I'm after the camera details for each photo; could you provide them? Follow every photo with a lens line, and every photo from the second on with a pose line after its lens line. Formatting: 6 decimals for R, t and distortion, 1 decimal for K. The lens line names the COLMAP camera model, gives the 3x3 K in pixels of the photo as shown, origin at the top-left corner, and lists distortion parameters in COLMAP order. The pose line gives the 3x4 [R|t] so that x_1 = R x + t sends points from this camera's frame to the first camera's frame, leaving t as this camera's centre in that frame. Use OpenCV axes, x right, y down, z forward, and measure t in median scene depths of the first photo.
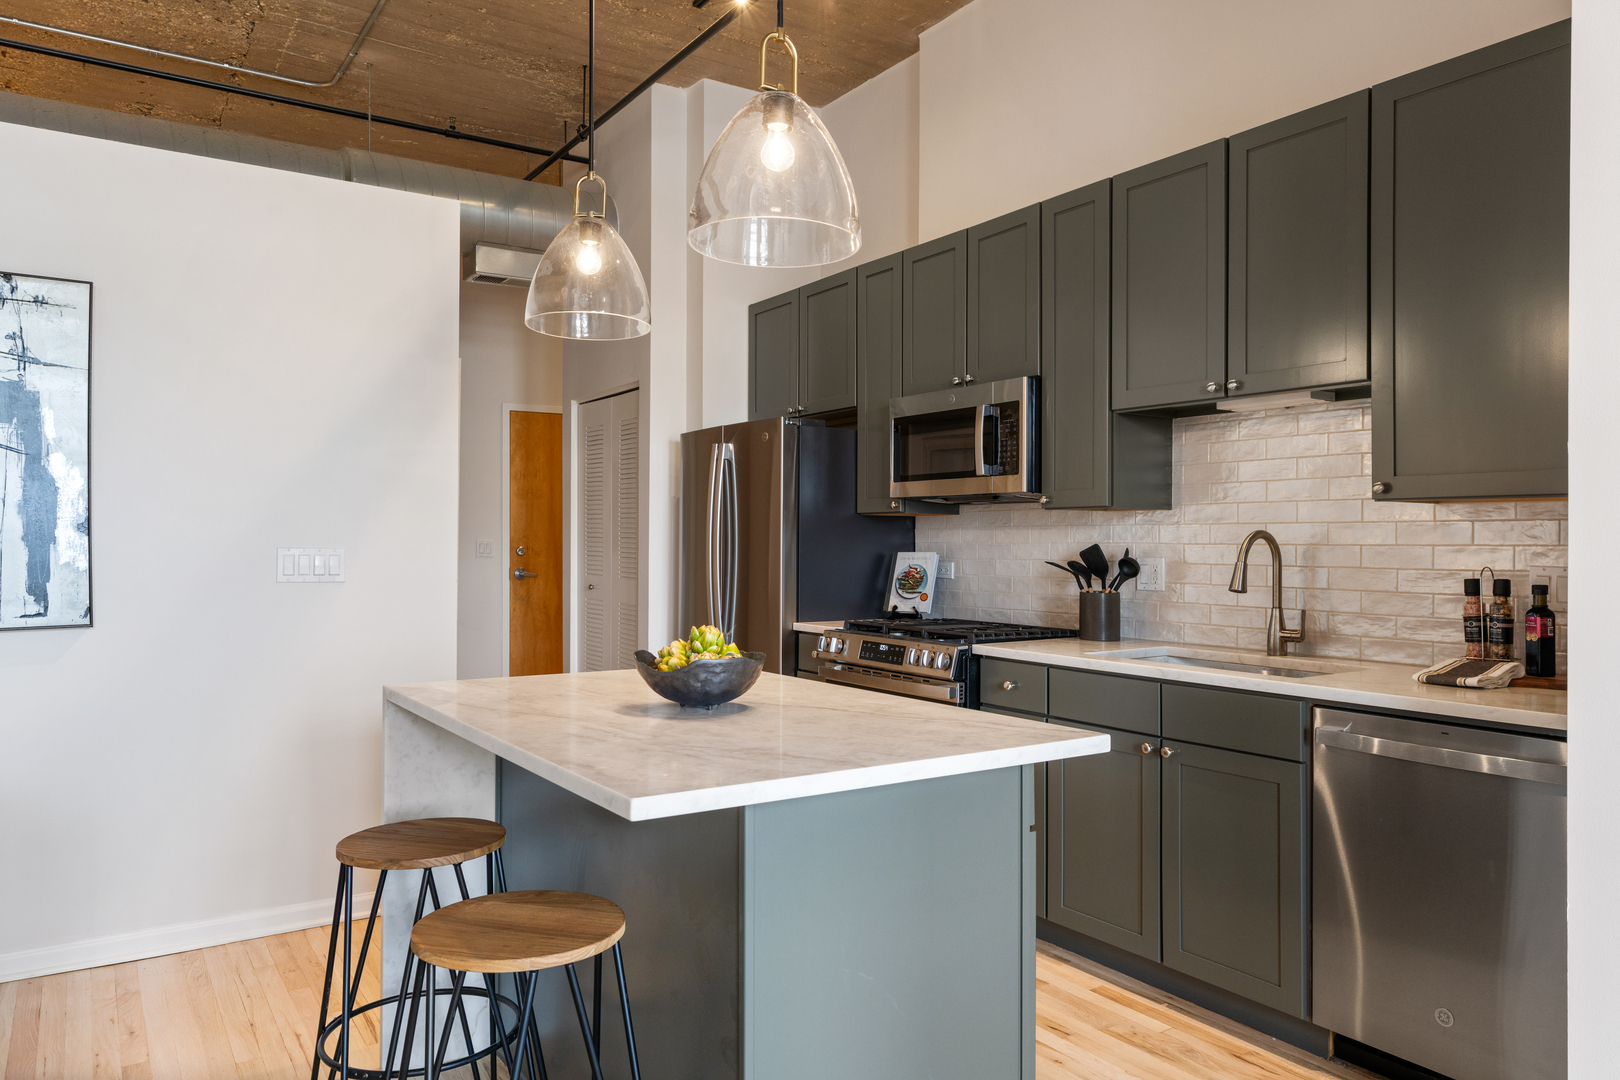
lens RADIAL K [[1083.0, 0, 813.8], [0, 1083.0, 543.3], [0, 0, 1]] dist [-0.020270, 0.000375]
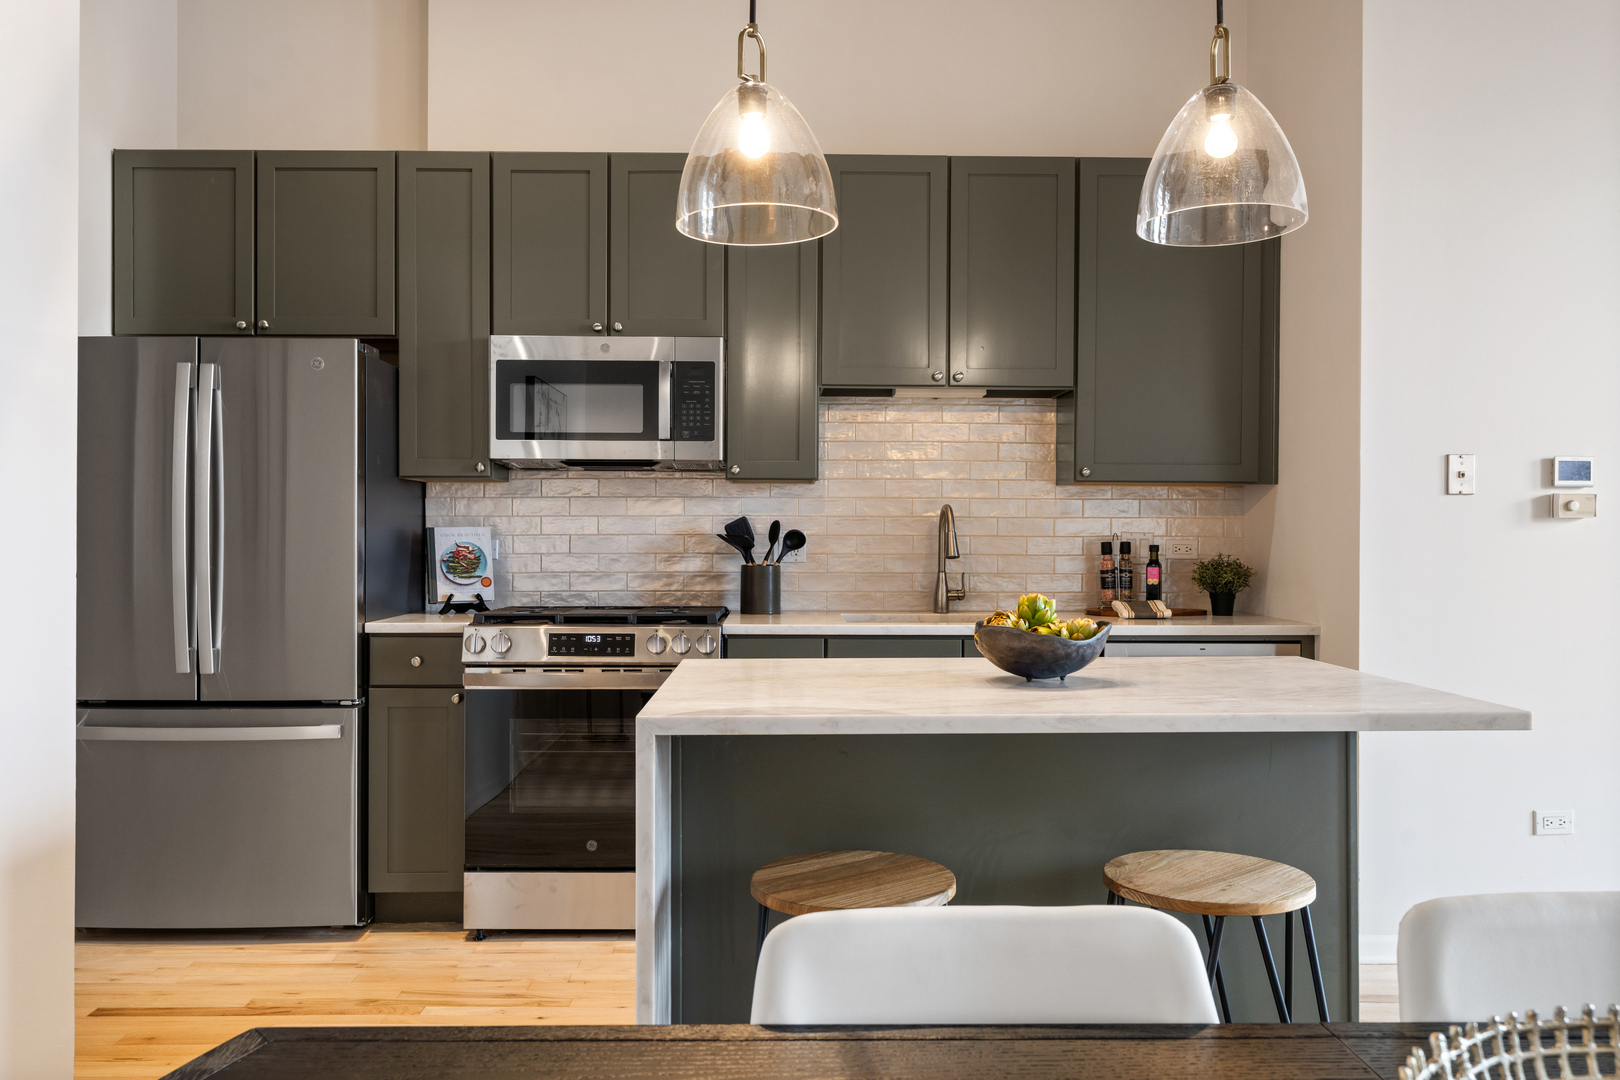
lens RADIAL K [[1260.8, 0, 815.0], [0, 1260.8, 528.1], [0, 0, 1]] dist [-0.009373, -0.004104]
pose [[0.546225, -0.001595, 0.837637, -0.673583], [0.001024, 0.999999, 0.001236, 0.009869], [-0.837638, 0.000183, 0.546226, 0.330164]]
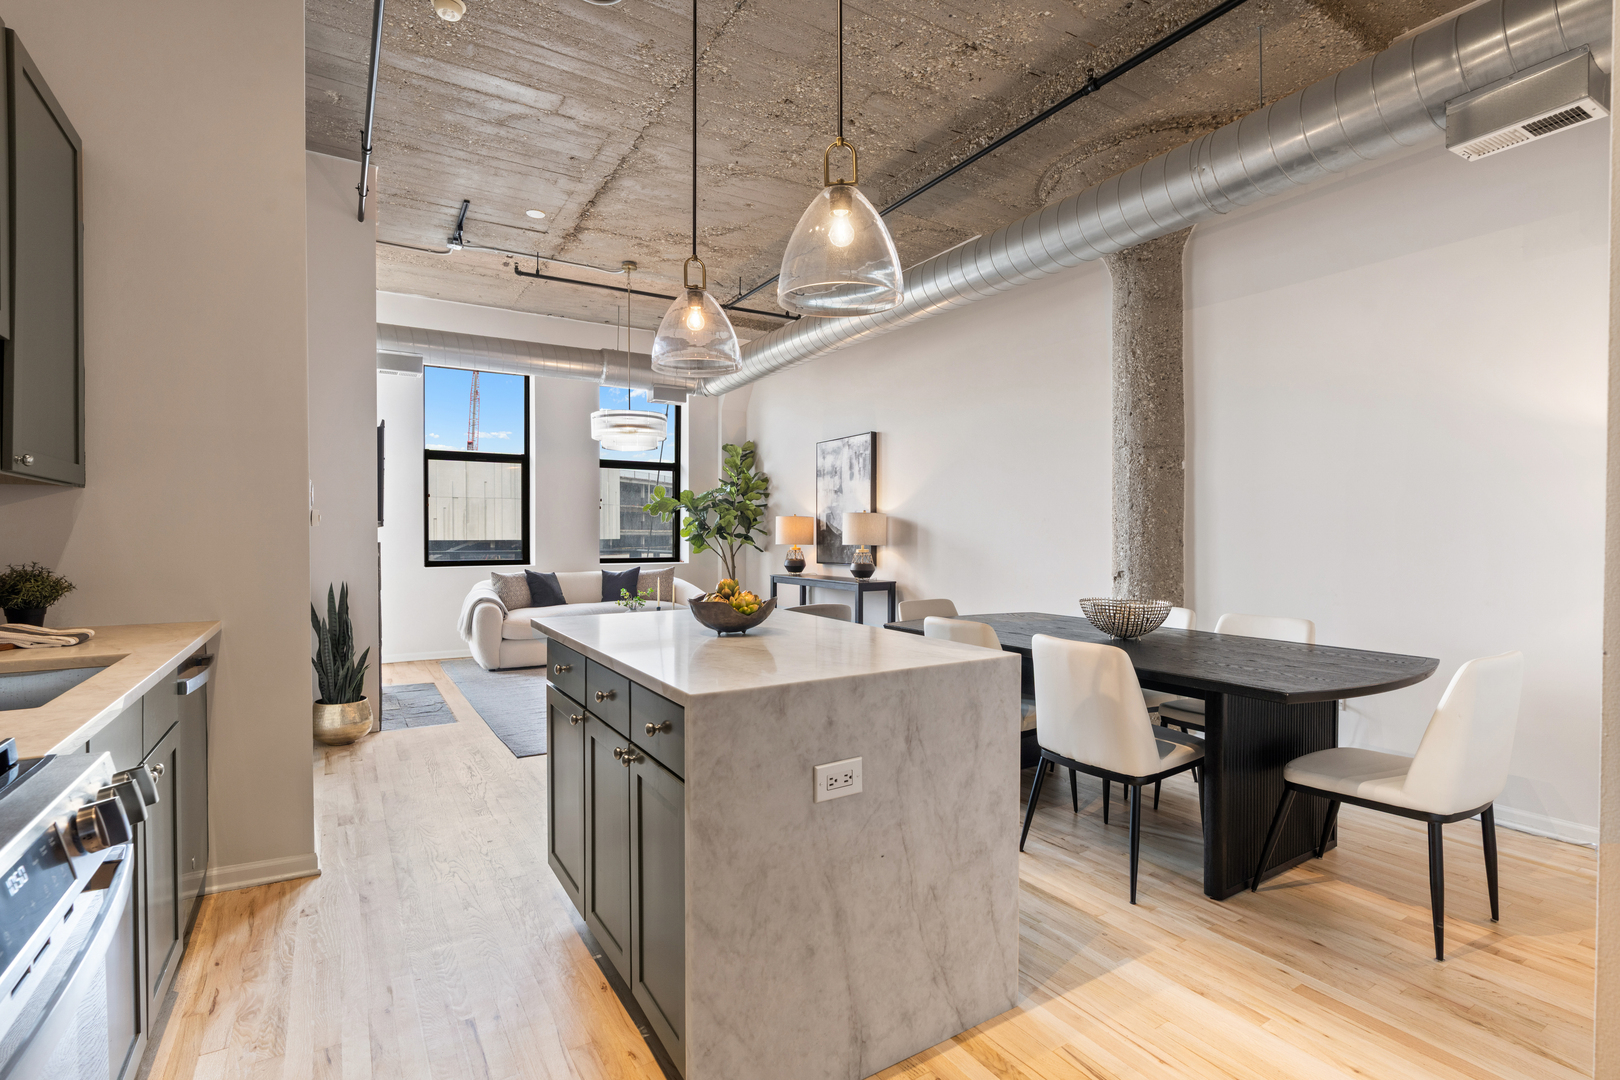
lens RADIAL K [[754.6, 0, 794.5], [0, 754.6, 544.4], [0, 0, 1]] dist [-0.007864, 0.000434]
pose [[-0.998617, -0.007419, 0.052057, -0.143738], [-0.006483, 0.999815, 0.018114, 0.005488], [-0.052182, 0.017751, -0.998480, 1.207951]]
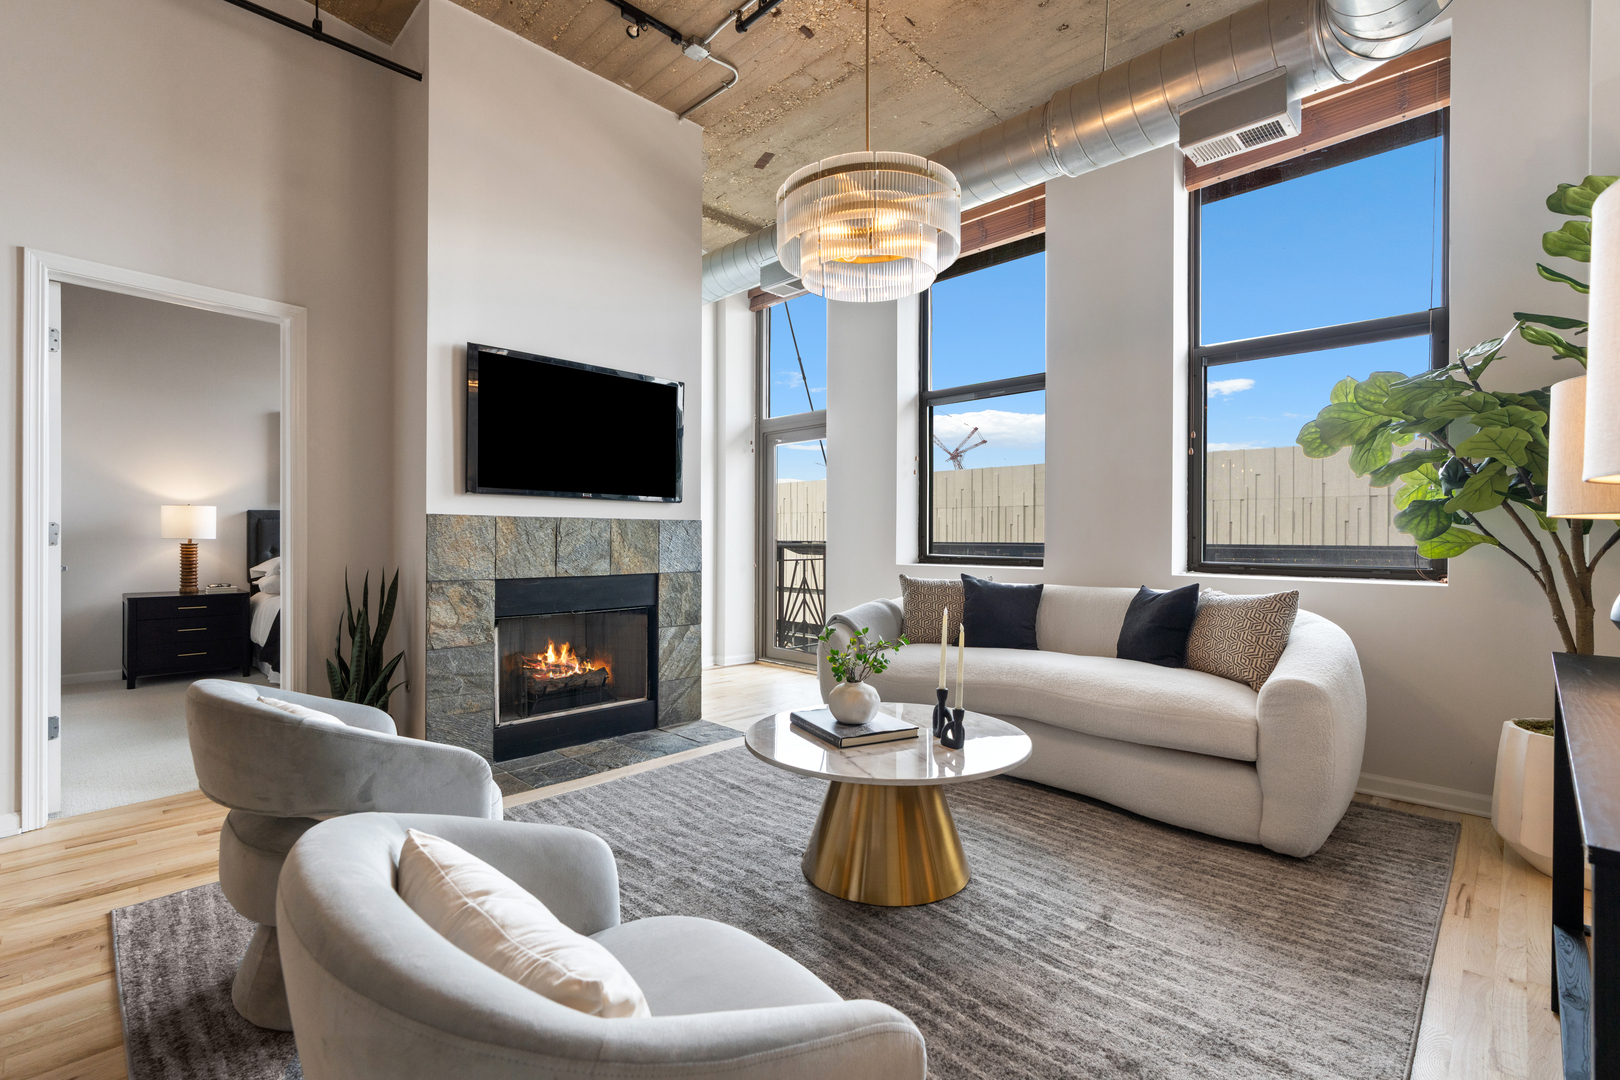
lens RADIAL K [[730.4, 0, 801.9], [0, 730.4, 544.7], [0, 0, 1]] dist [-0.007900, 0.001487]
pose [[-0.185136, -0.016704, 0.982571, -0.329402], [-0.000023, 0.999856, 0.016993, 0.050222], [-0.982713, 0.003123, -0.185110, -0.290718]]
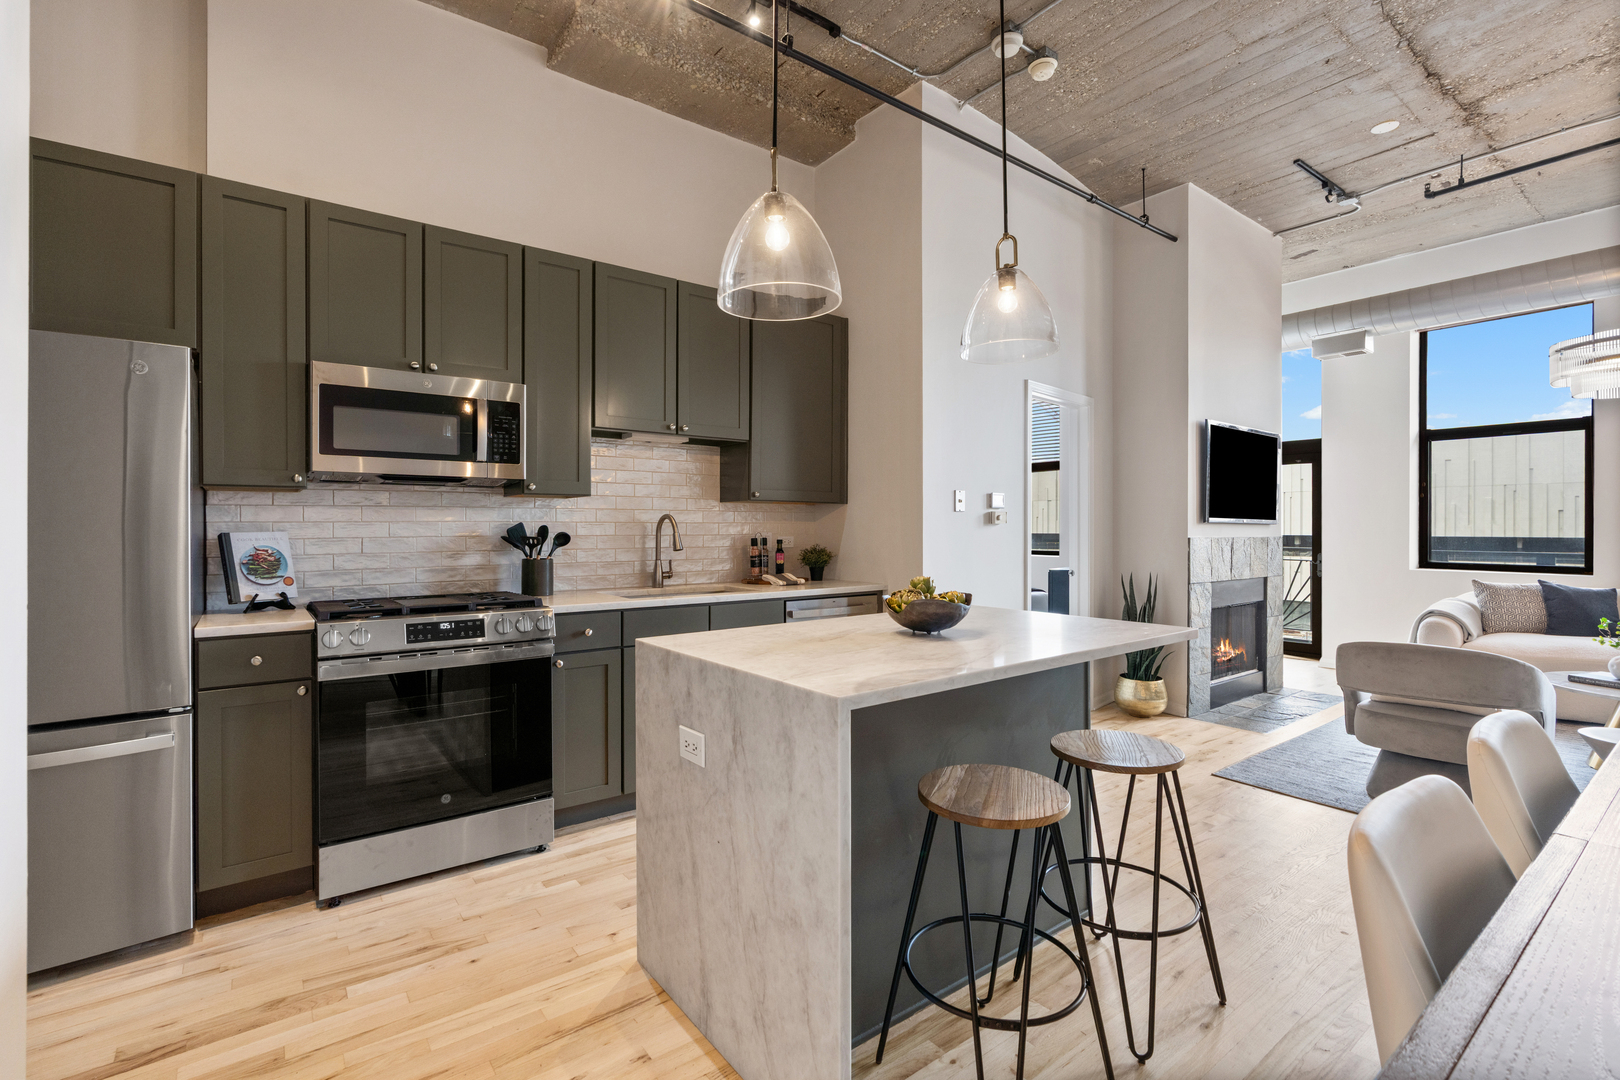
lens RADIAL K [[730.4, 0, 804.8], [0, 730.4, 525.1], [0, 0, 1]] dist [-0.007900, 0.001487]
pose [[-0.041929, -0.002089, 0.999118, -0.637348], [0.002735, 0.999994, 0.002205, 0.002759], [-0.999117, 0.002825, -0.041923, 0.713278]]
